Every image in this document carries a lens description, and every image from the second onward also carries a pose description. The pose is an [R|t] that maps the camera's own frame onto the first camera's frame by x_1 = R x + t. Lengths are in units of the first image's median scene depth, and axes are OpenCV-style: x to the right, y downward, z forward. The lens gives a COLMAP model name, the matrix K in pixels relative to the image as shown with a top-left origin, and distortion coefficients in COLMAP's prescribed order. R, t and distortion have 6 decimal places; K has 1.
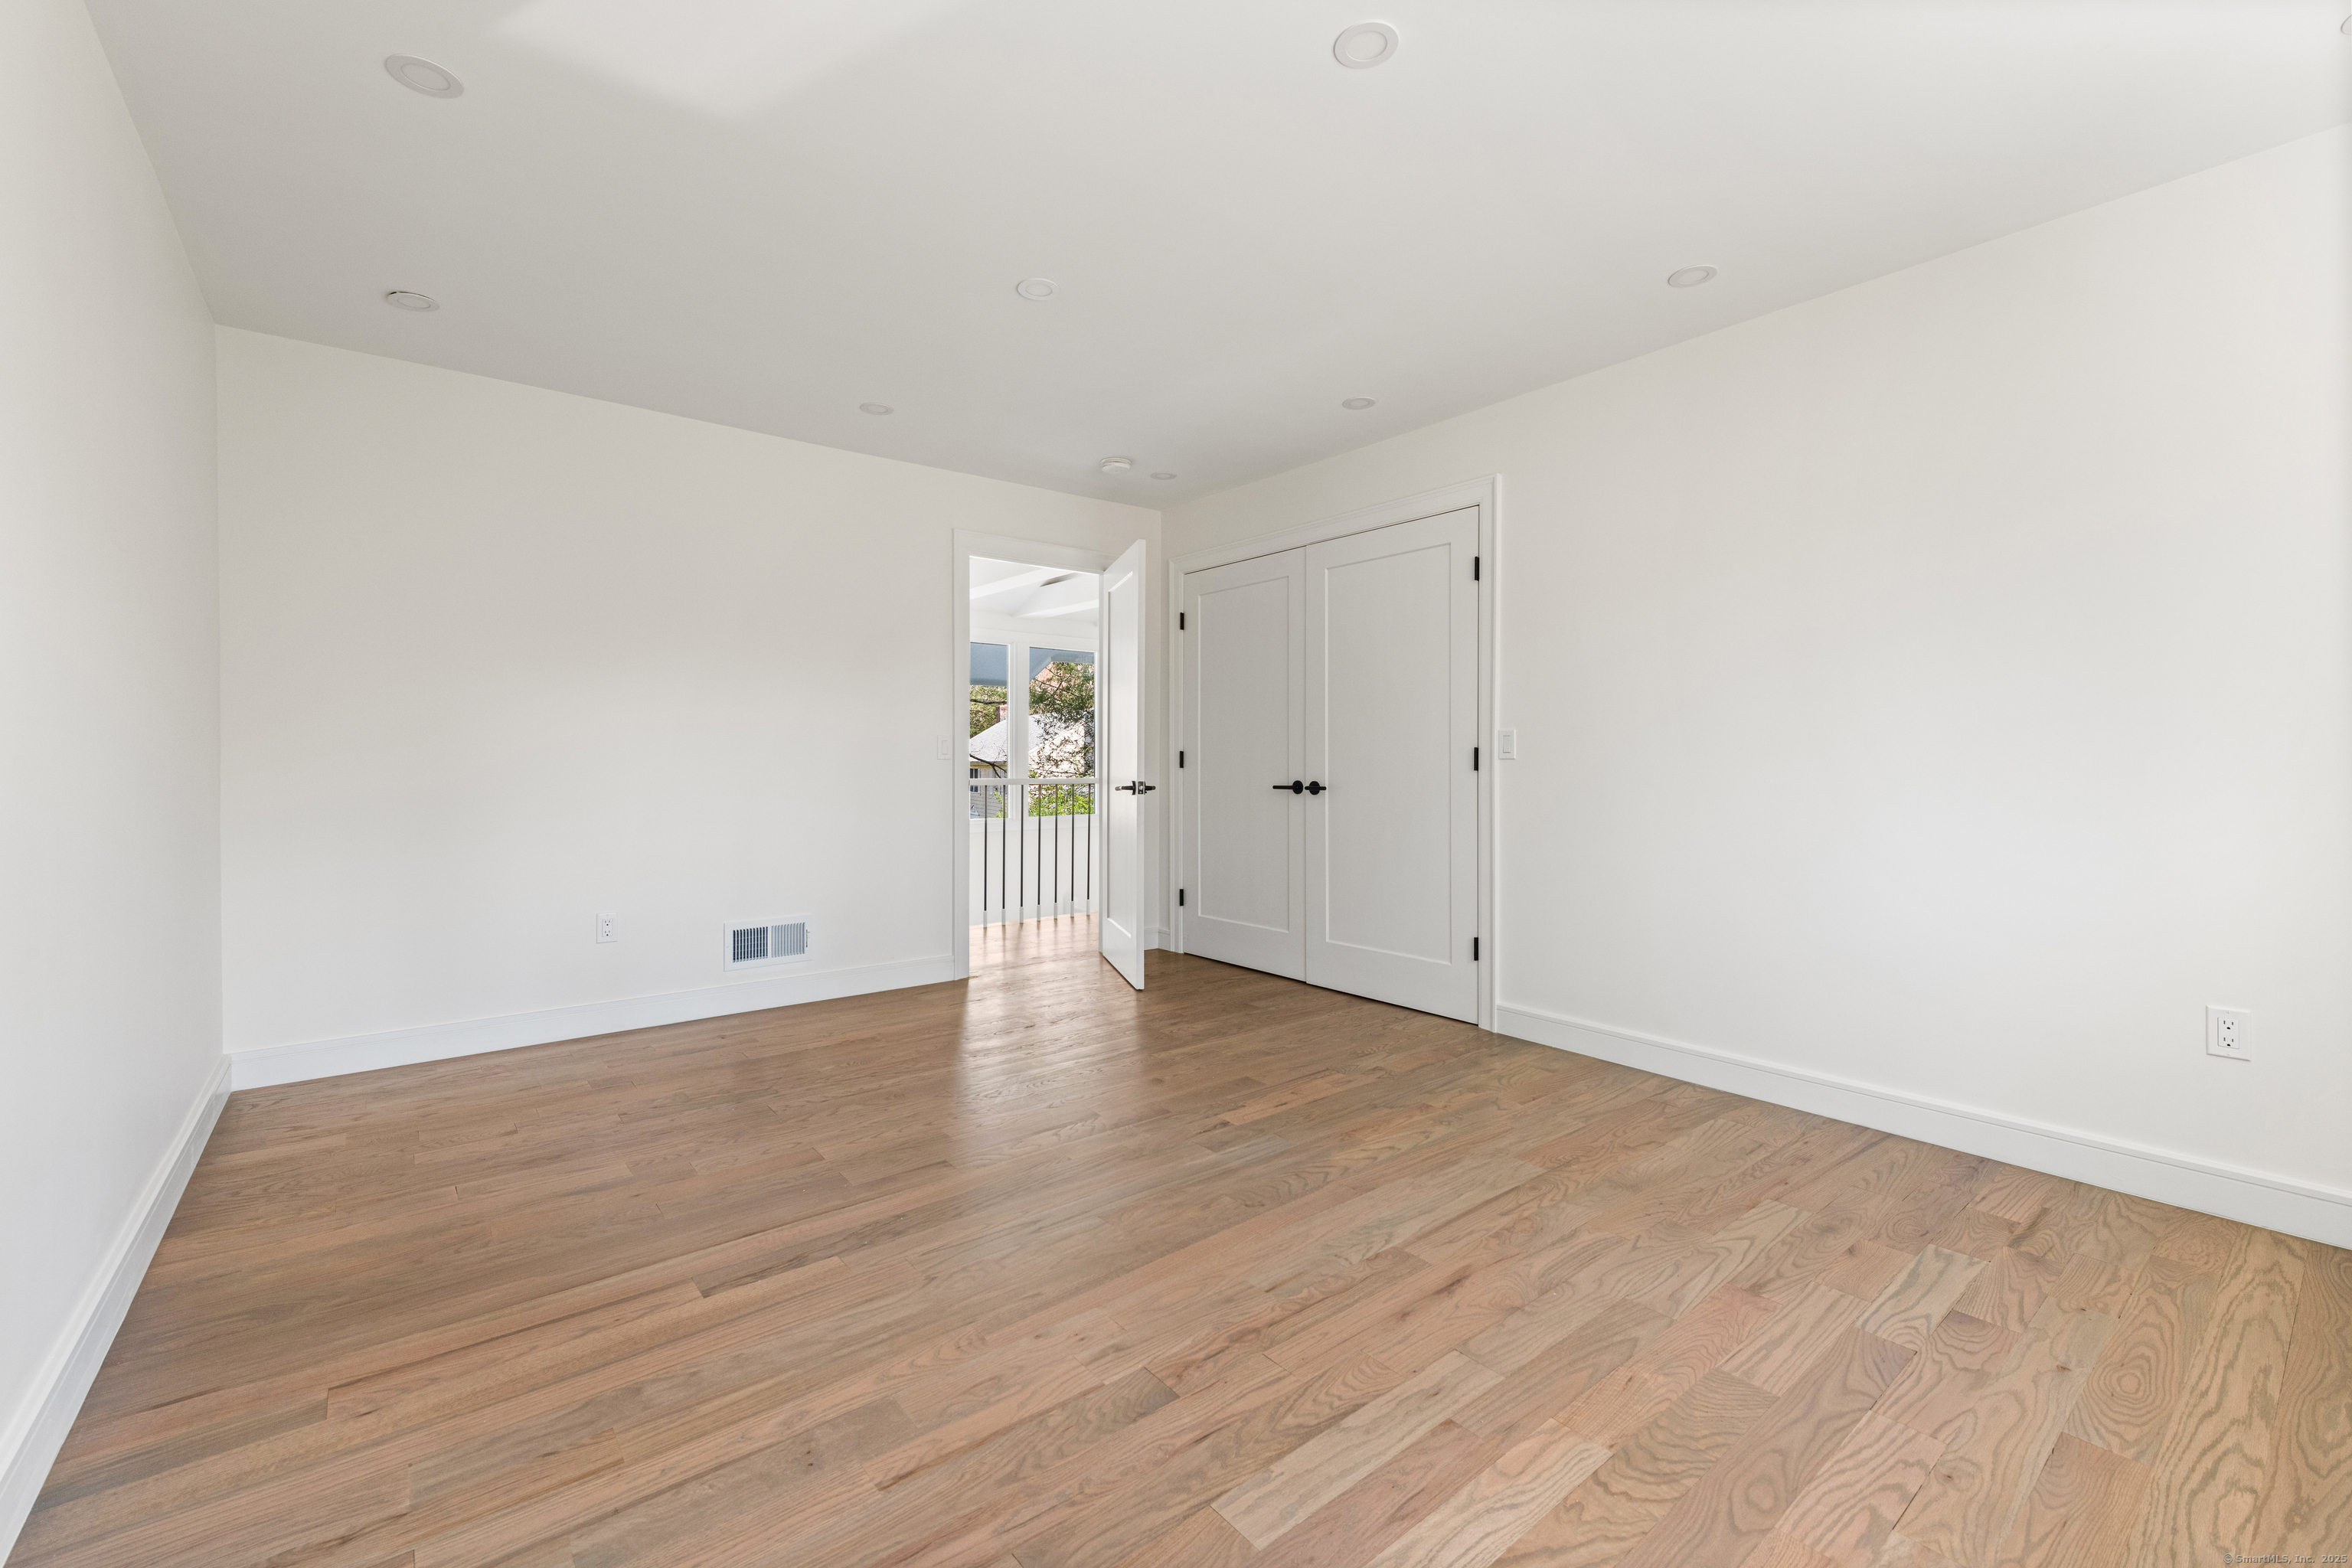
lens RADIAL K [[981.2, 0, 1177.9], [0, 981.2, 764.7], [0, 0, 1]] dist [0.000030, 0.000016]
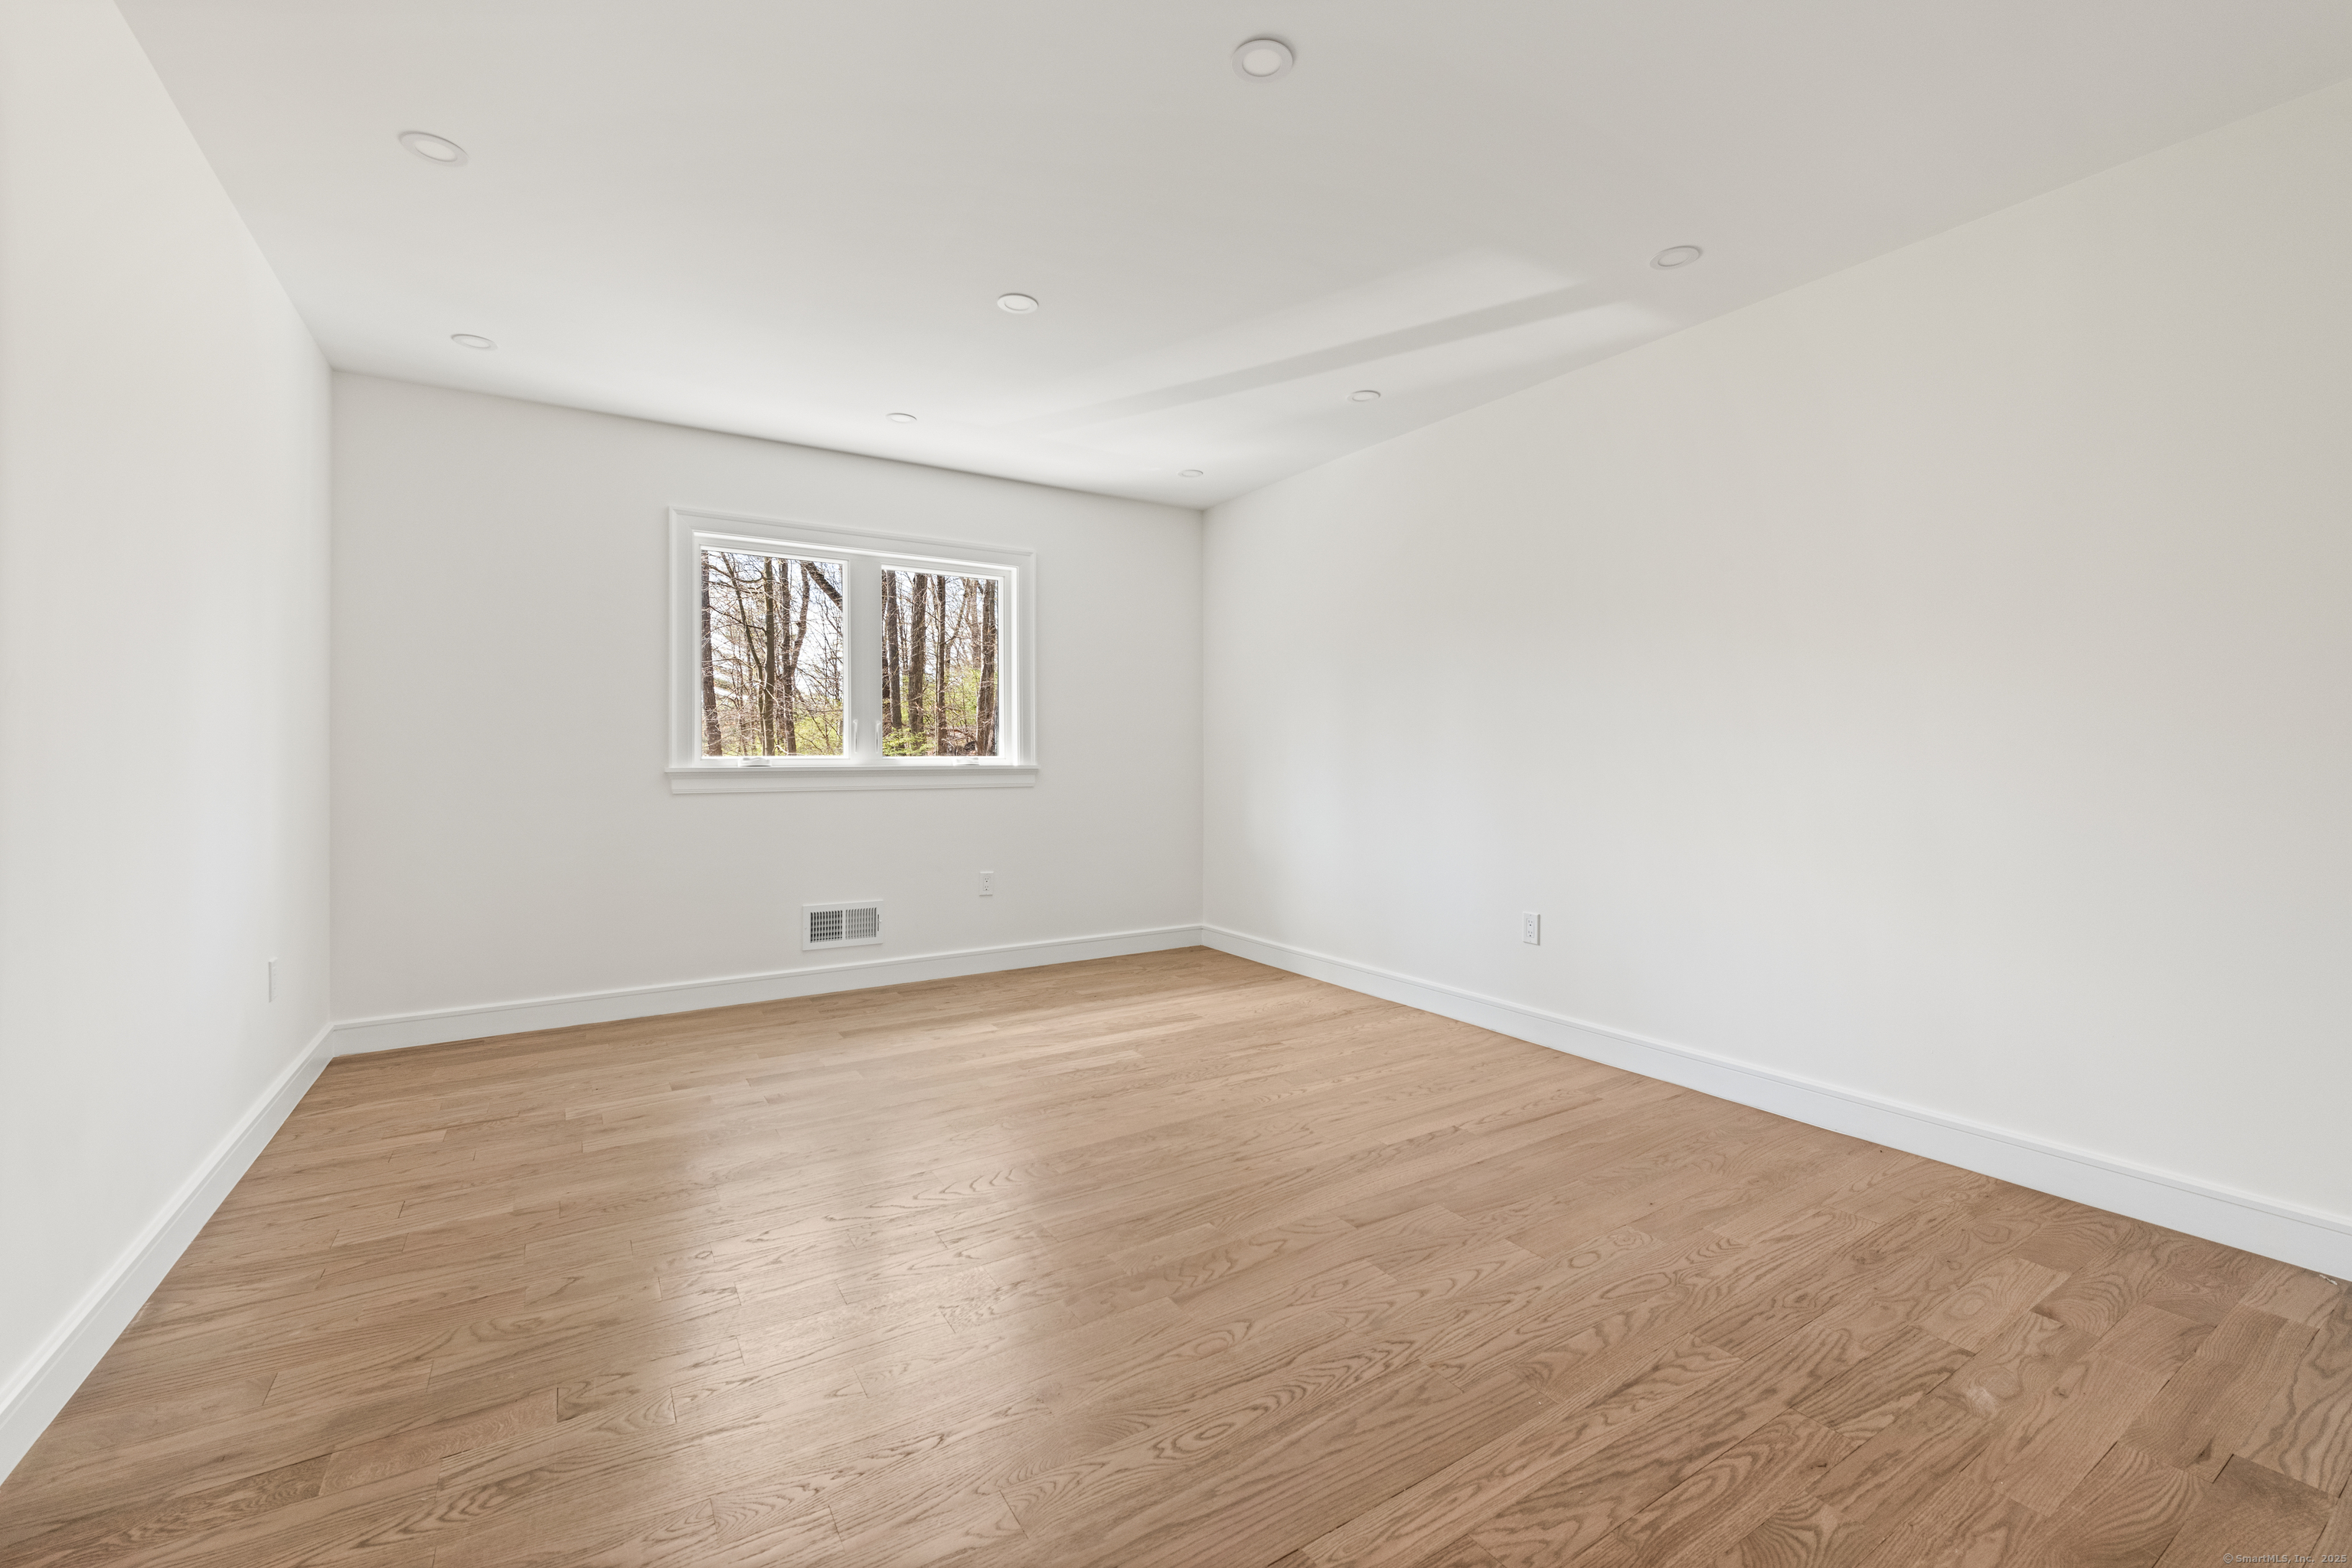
lens RADIAL K [[981.2, 0, 1177.9], [0, 981.2, 764.7], [0, 0, 1]] dist [0.000030, 0.000016]
pose [[-0.993235, 0.000639, 0.116117, -0.190396], [0.001717, 0.999956, 0.009190, -0.006723], [-0.116106, 0.009327, -0.993193, 1.945265]]
